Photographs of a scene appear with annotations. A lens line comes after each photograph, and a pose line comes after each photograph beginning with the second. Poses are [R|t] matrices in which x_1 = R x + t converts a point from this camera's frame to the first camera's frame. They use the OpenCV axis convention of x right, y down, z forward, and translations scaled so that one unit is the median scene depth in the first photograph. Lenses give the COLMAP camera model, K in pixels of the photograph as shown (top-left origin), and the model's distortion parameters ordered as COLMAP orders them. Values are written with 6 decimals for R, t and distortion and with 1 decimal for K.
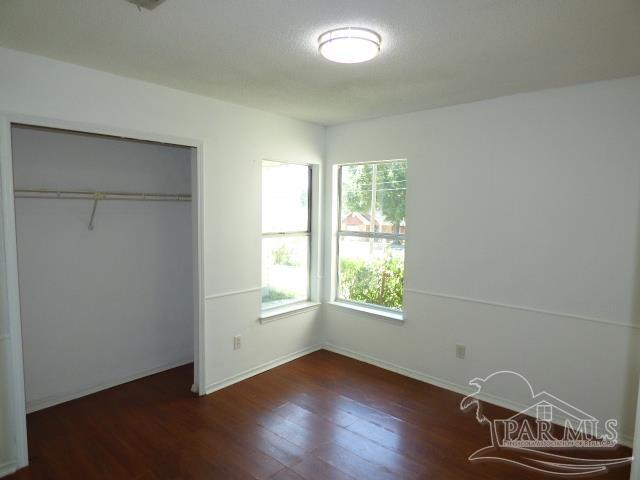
lens RADIAL K [[391.3, 0, 320.0], [0, 391.3, 240.0], [0, 0, 1]] dist [0.000442, 0.001770]
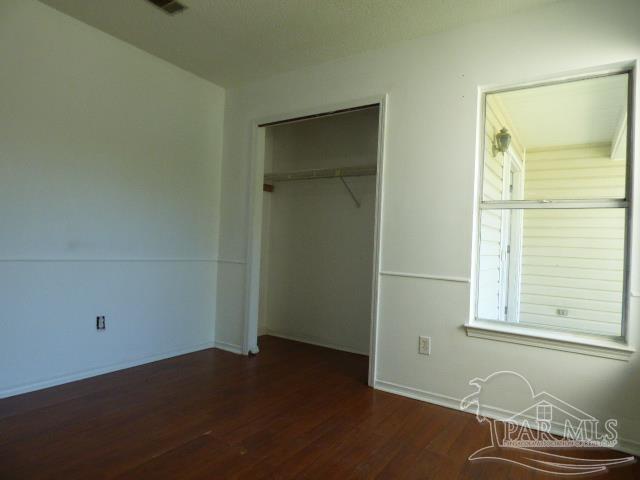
lens RADIAL K [[391.3, 0, 320.0], [0, 391.3, 240.0], [0, 0, 1]] dist [0.000442, 0.001770]
pose [[0.154558, -0.024015, -0.987692, 0.493282], [-0.120395, 0.991796, -0.042955, 0.119771], [0.980621, 0.125552, 0.150399, 0.677317]]
